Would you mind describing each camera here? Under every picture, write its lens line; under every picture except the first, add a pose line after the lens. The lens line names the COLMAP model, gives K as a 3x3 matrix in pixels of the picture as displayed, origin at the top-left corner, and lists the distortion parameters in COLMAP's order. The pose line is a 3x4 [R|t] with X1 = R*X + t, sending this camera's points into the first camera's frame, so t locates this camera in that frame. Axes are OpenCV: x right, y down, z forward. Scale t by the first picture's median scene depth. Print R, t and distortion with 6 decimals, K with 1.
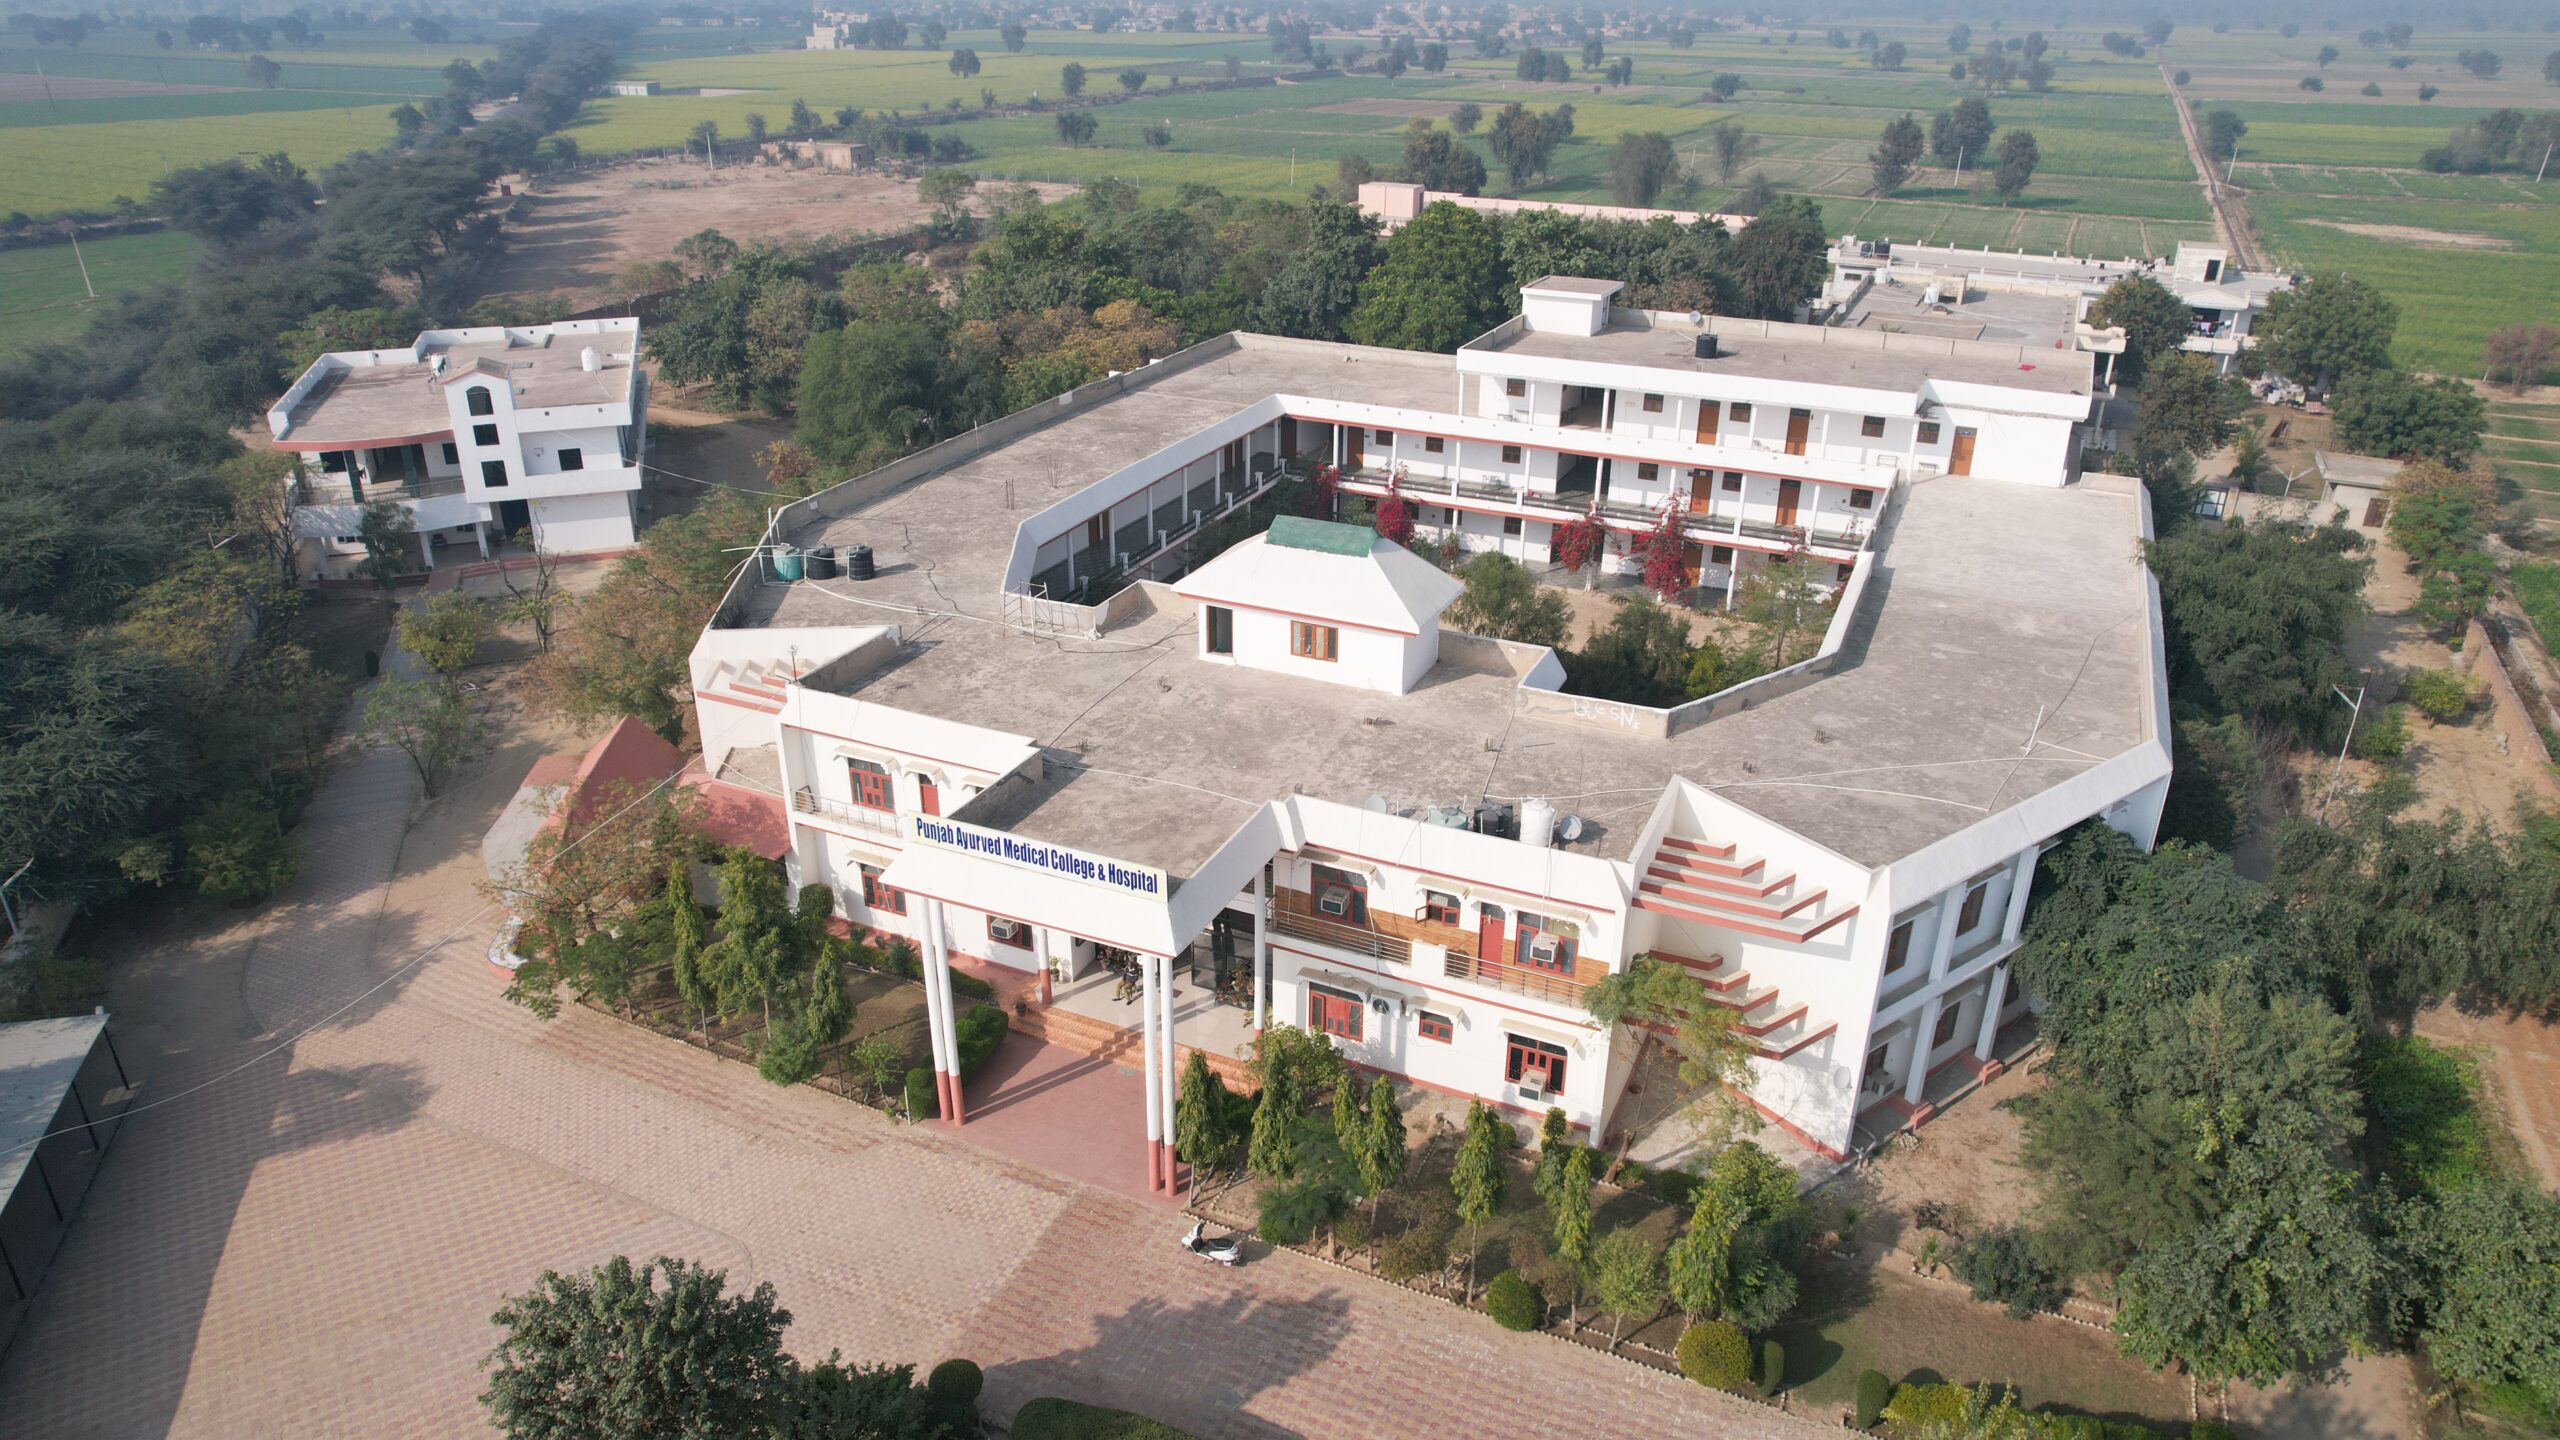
lens RADIAL K [[1639.8, 0, 1285.0], [0, 1639.8, 726.6], [0, 0, 1]] dist [-0.080541, 0.072023]
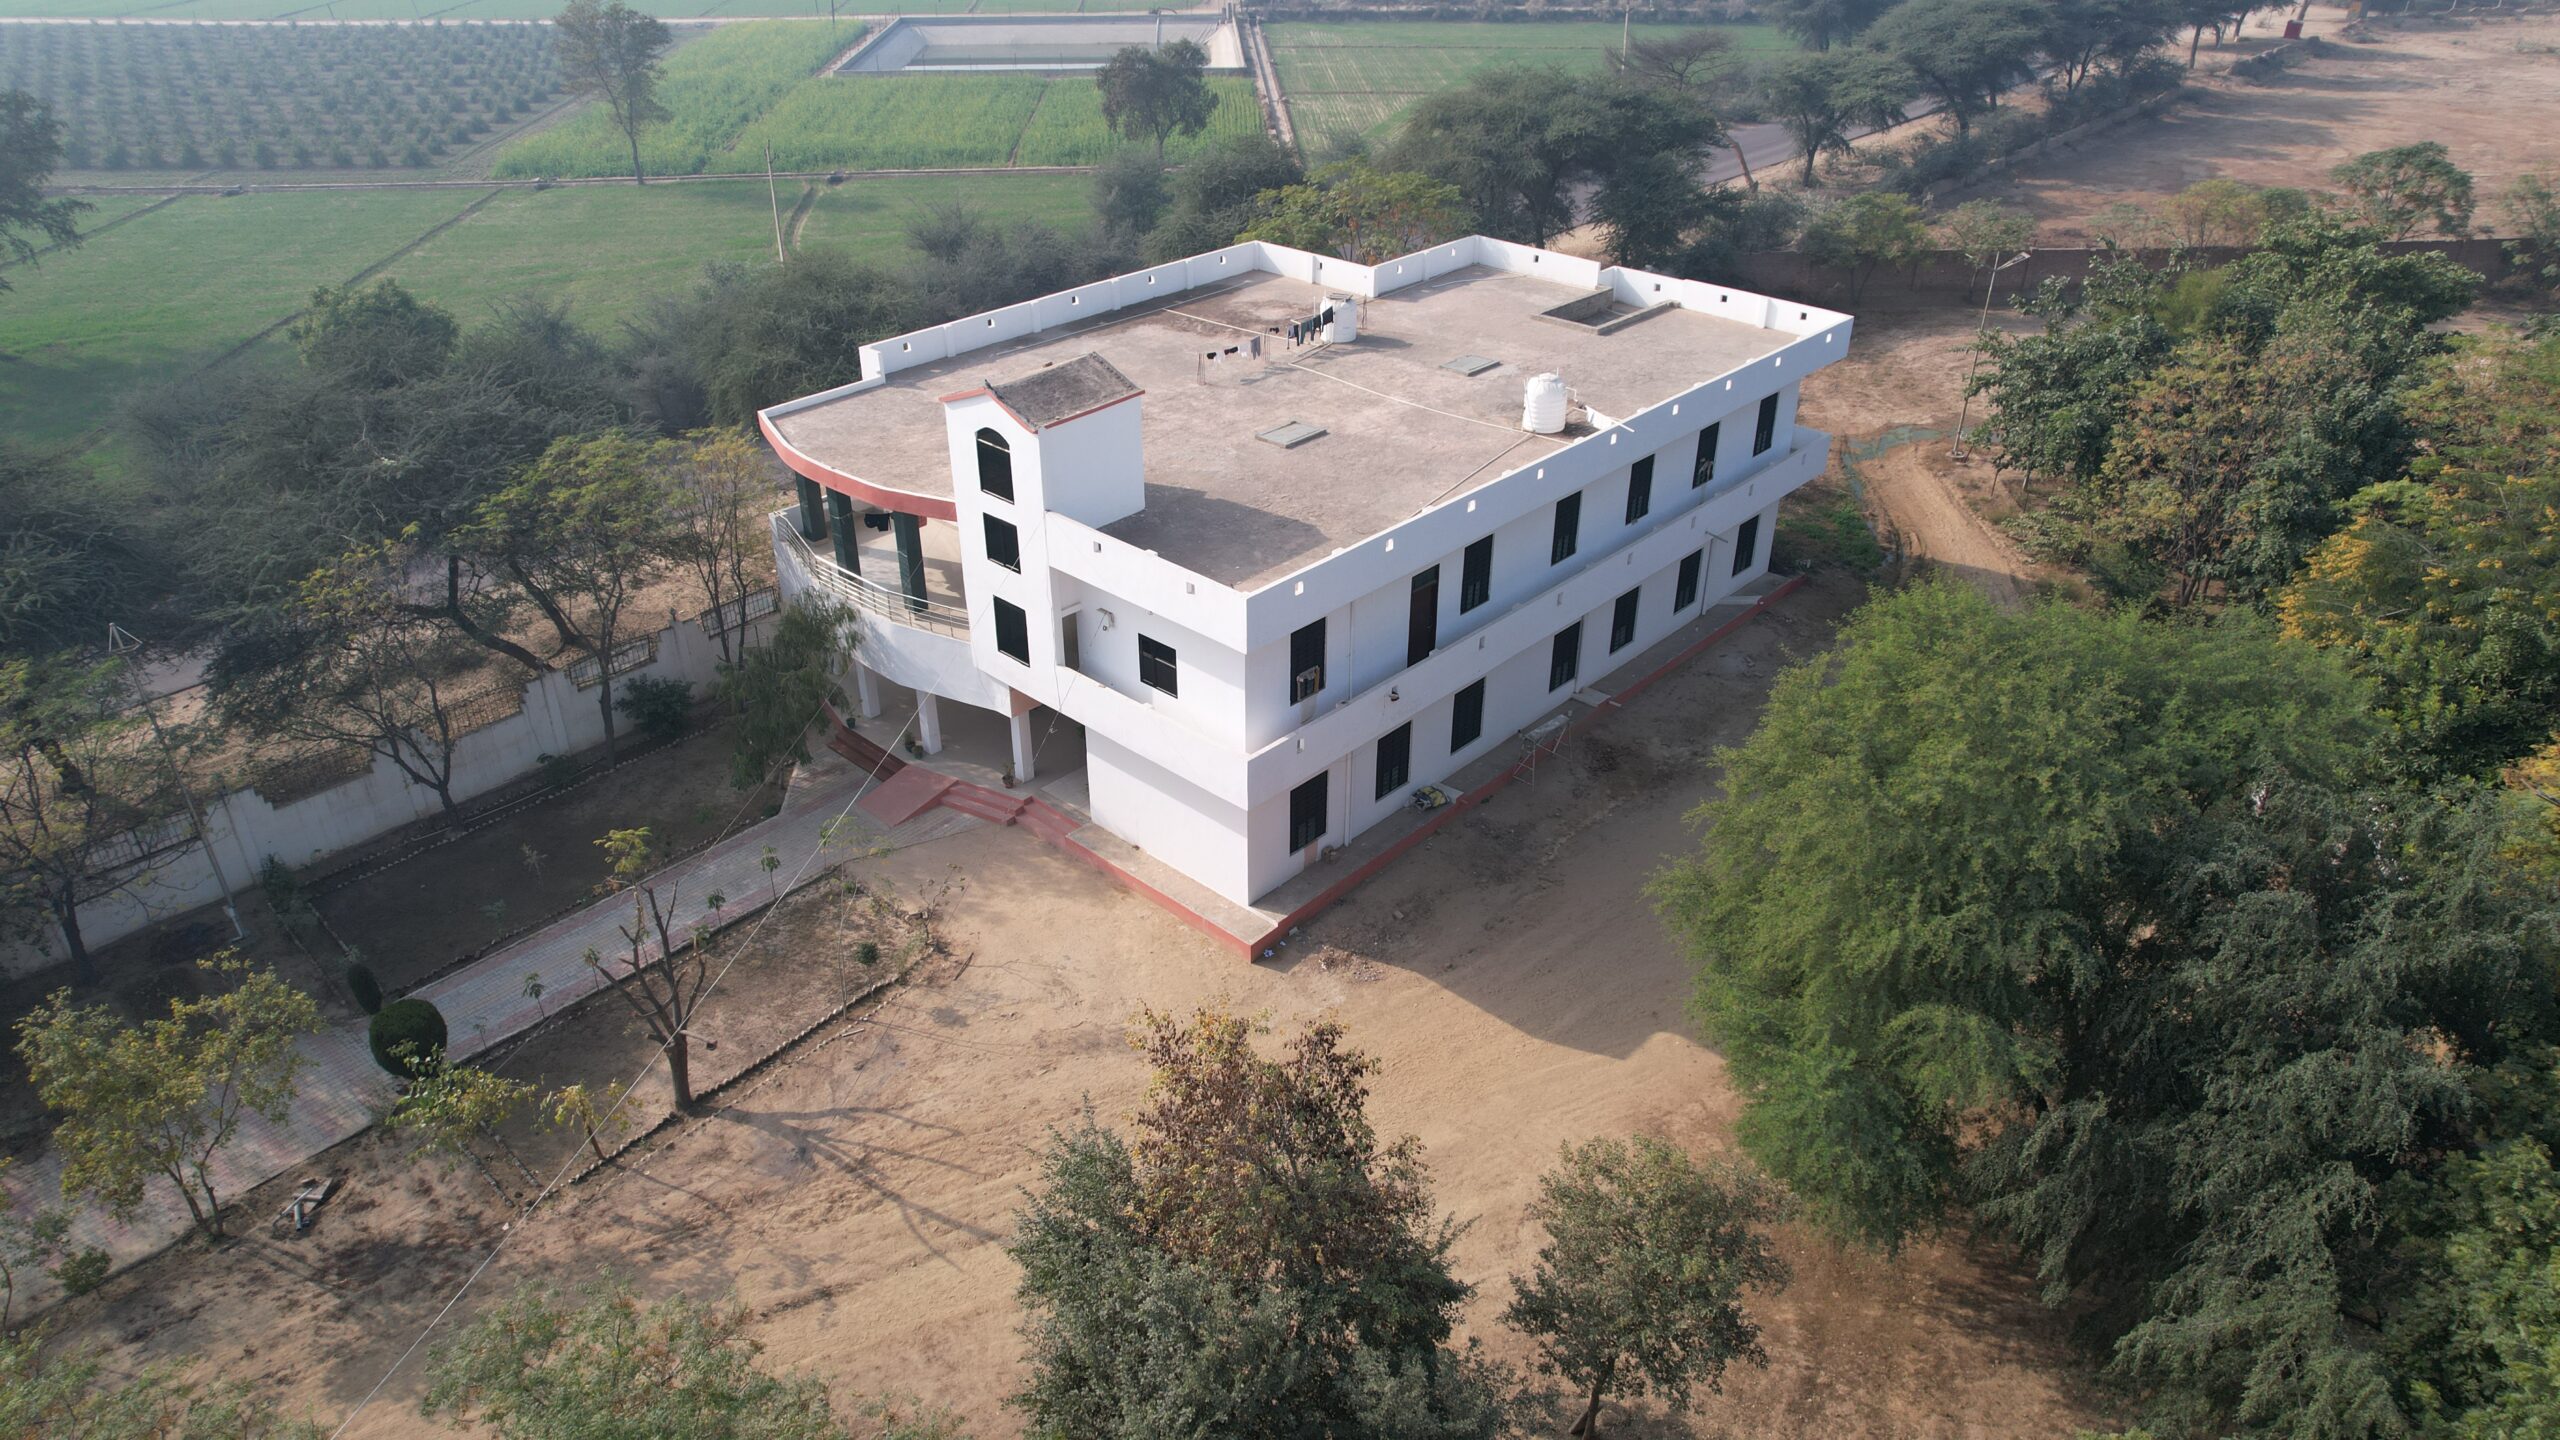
lens RADIAL K [[1639.8, 0, 1276.0], [0, 1639.8, 731.0], [0, 0, 1]] dist [-0.080541, 0.072023]
pose [[0.478276, 0.444952, -0.757145, -0.150164], [-0.370665, 0.883868, 0.285281, -0.340764], [0.796153, 0.144204, 0.587661, 0.983787]]
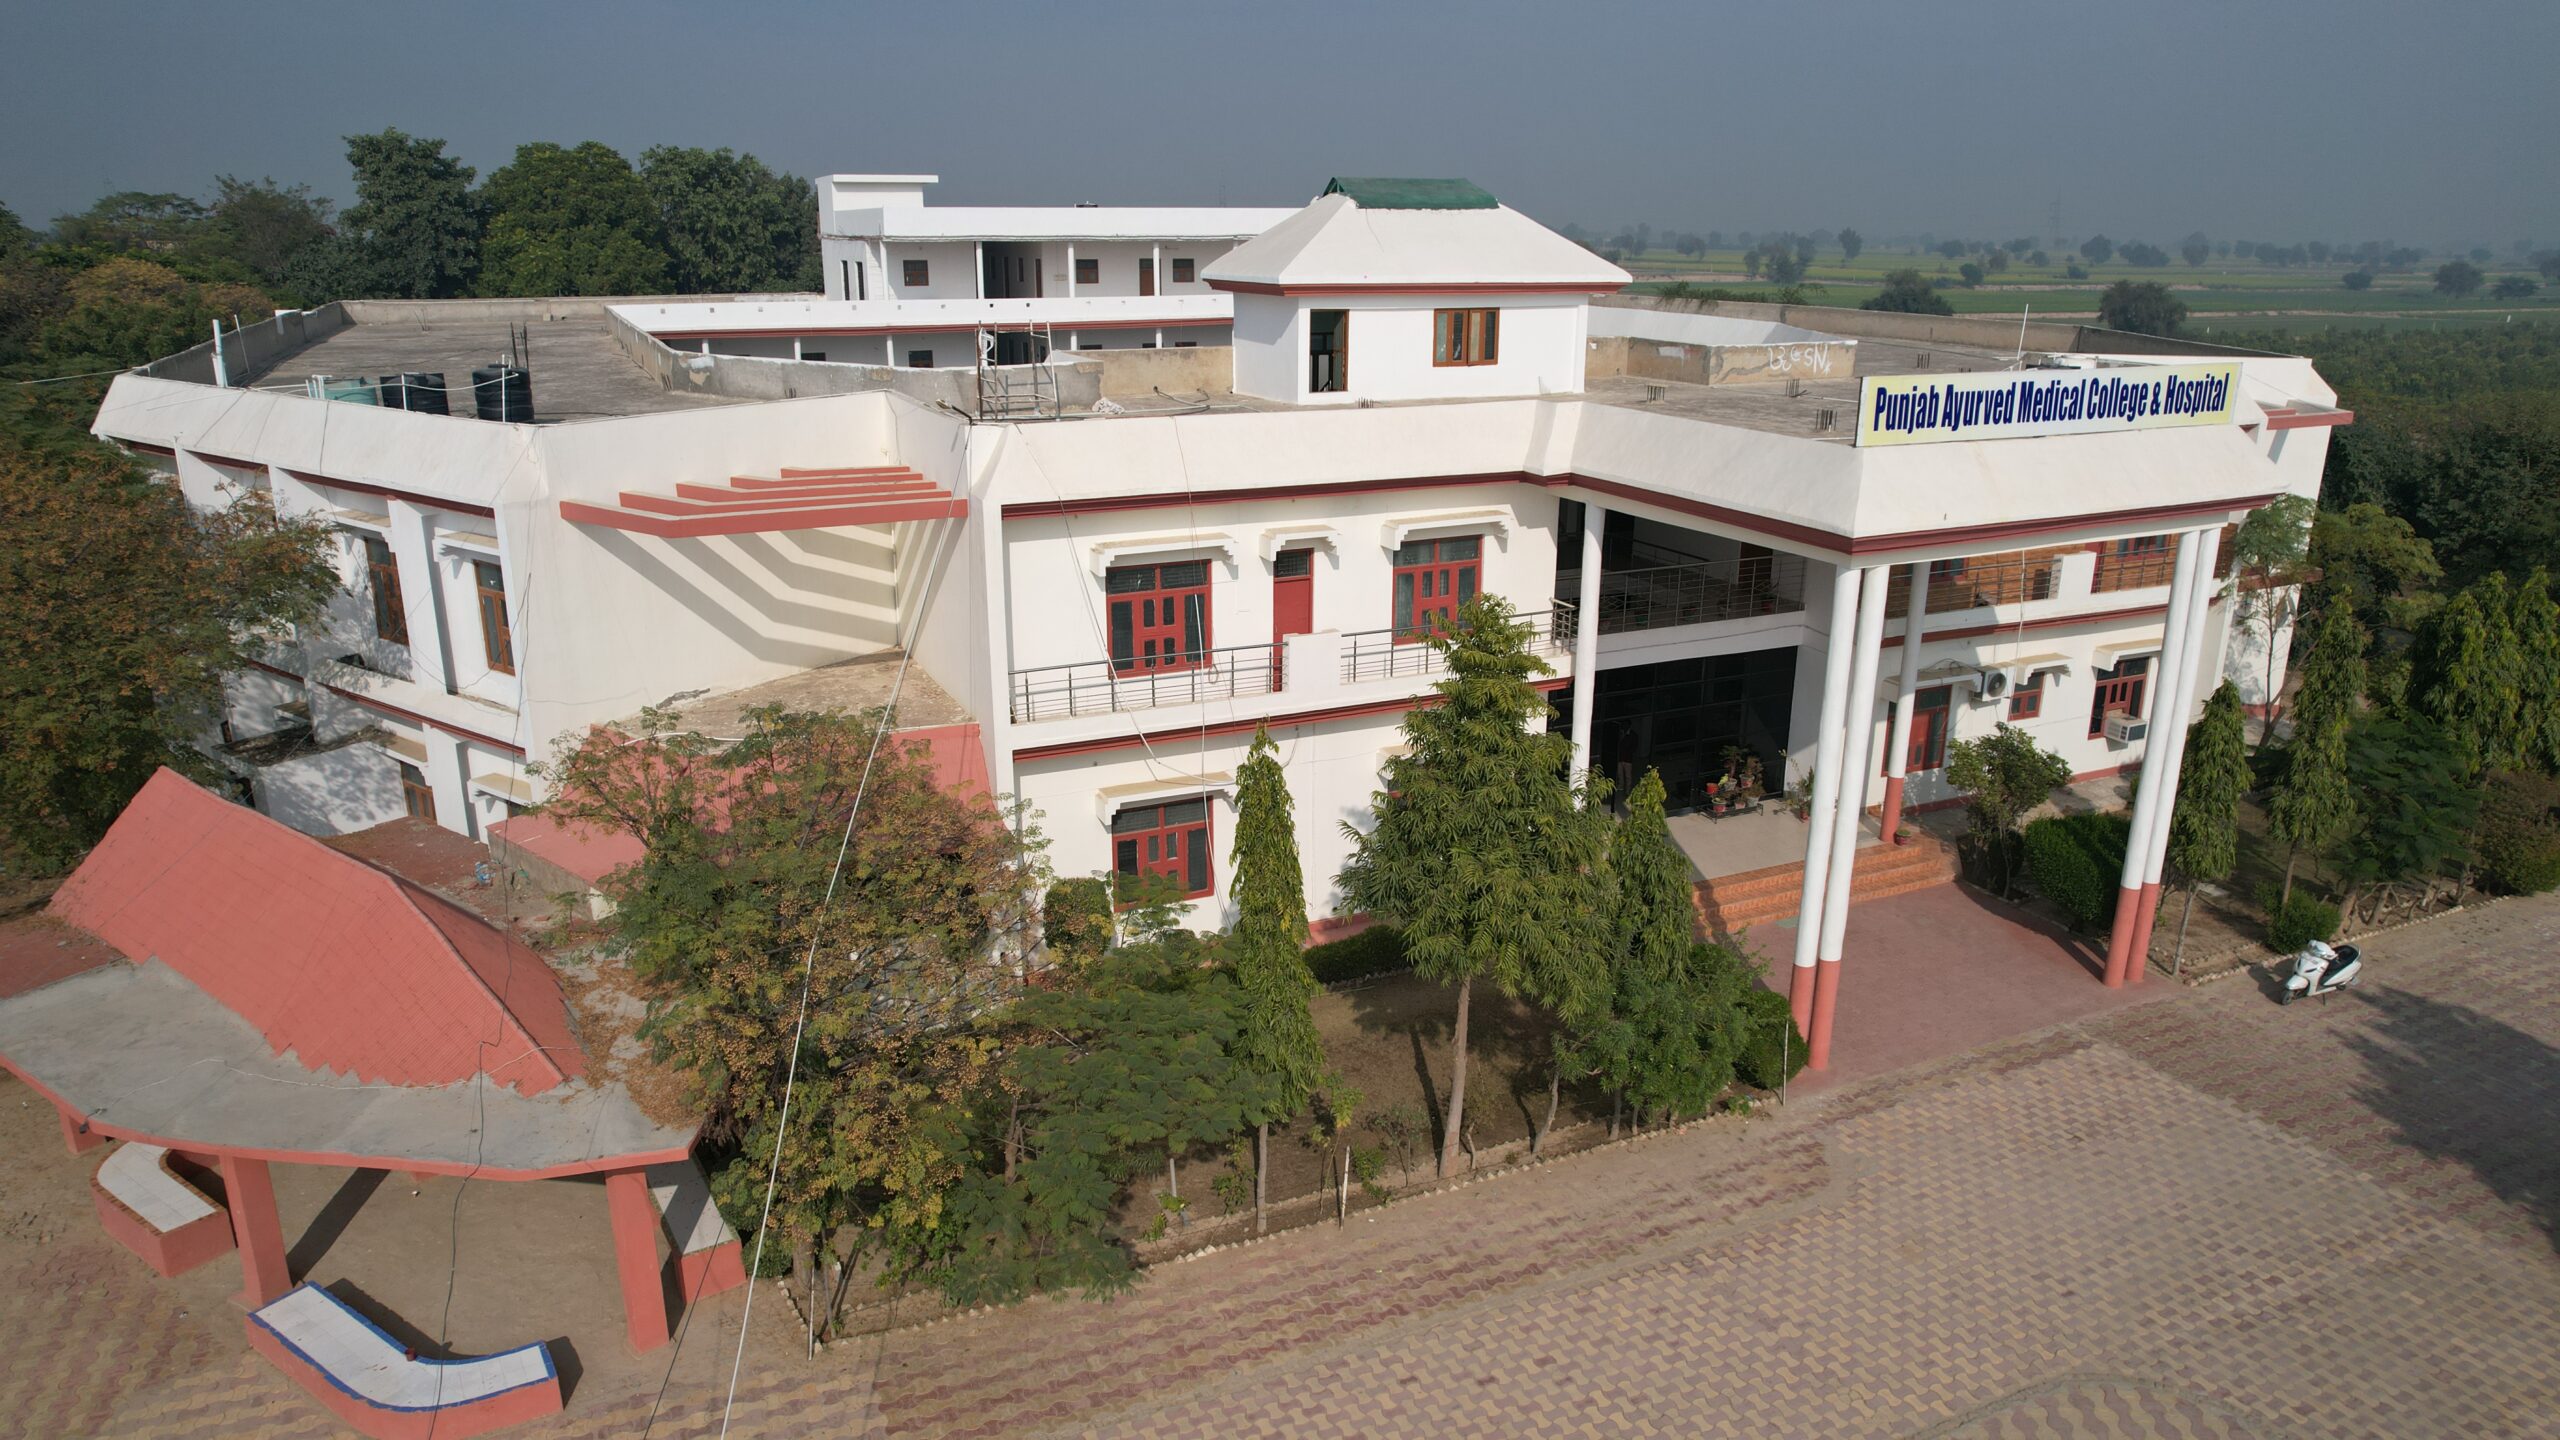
lens RADIAL K [[1639.8, 0, 1288.9], [0, 1639.8, 723.8], [0, 0, 1]] dist [-0.080541, 0.072023]
pose [[0.646124, -0.226100, 0.728974, -0.432239], [0.321312, 0.946931, 0.008908, 0.053937], [-0.692302, 0.228473, 0.684484, 0.484190]]
